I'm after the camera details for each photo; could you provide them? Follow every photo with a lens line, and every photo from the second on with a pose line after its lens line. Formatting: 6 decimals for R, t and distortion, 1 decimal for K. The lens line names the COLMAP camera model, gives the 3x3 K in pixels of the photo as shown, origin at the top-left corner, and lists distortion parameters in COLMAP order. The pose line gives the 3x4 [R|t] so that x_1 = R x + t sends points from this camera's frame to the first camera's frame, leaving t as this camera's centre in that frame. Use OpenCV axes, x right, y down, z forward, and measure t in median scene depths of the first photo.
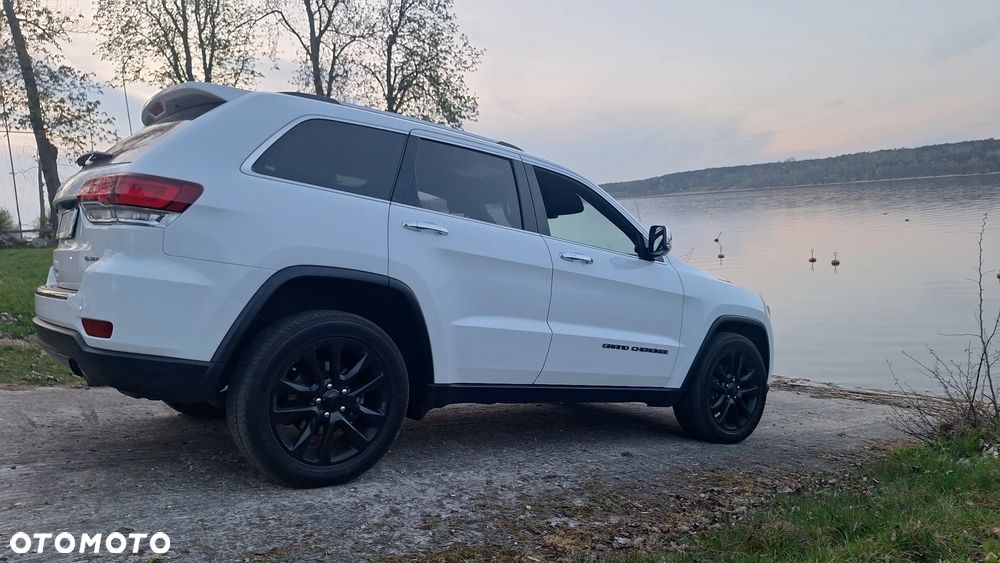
lens RADIAL K [[692.2, 0, 486.8], [0, 692.2, 288.2], [0, 0, 1]] dist [0.096038, -0.097094]
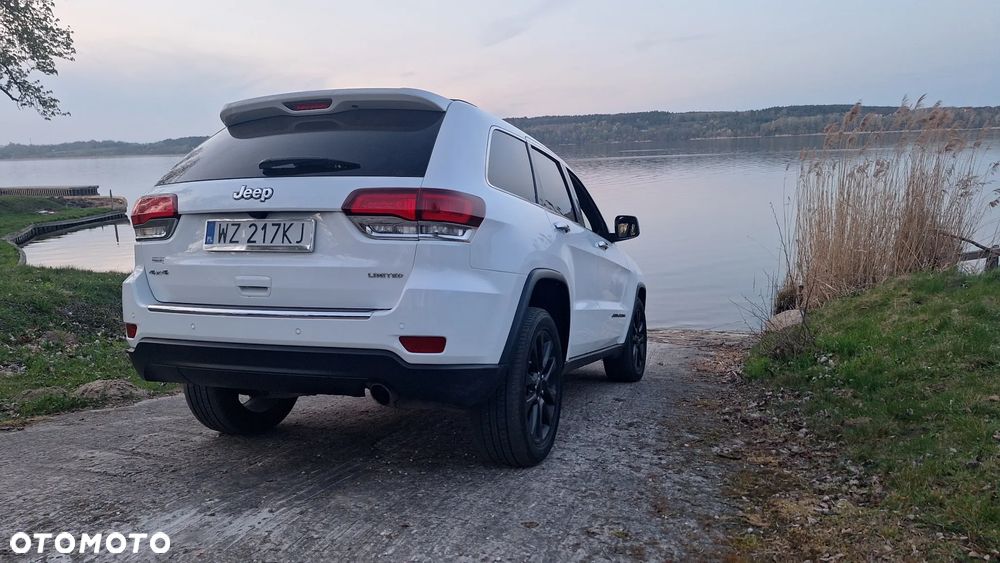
lens RADIAL K [[692.2, 0, 486.8], [0, 692.2, 288.2], [0, 0, 1]] dist [0.096038, -0.097094]
pose [[0.846339, -0.070697, 0.527932, -0.551981], [0.040558, 0.996829, 0.068467, -0.048594], [-0.531098, -0.036534, 0.846522, 0.065508]]
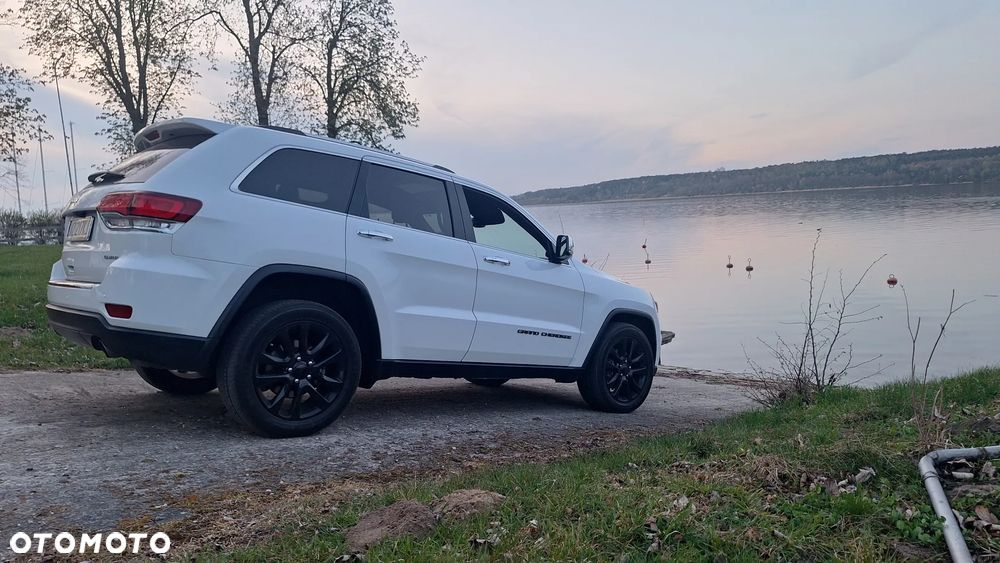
lens RADIAL K [[692.2, 0, 486.8], [0, 692.2, 288.2], [0, 0, 1]] dist [0.096038, -0.097094]
pose [[0.996271, 0.004955, 0.086131, 0.003932], [-0.004500, 0.999975, -0.005485, 0.010482], [-0.086156, 0.005077, 0.996269, -0.190046]]
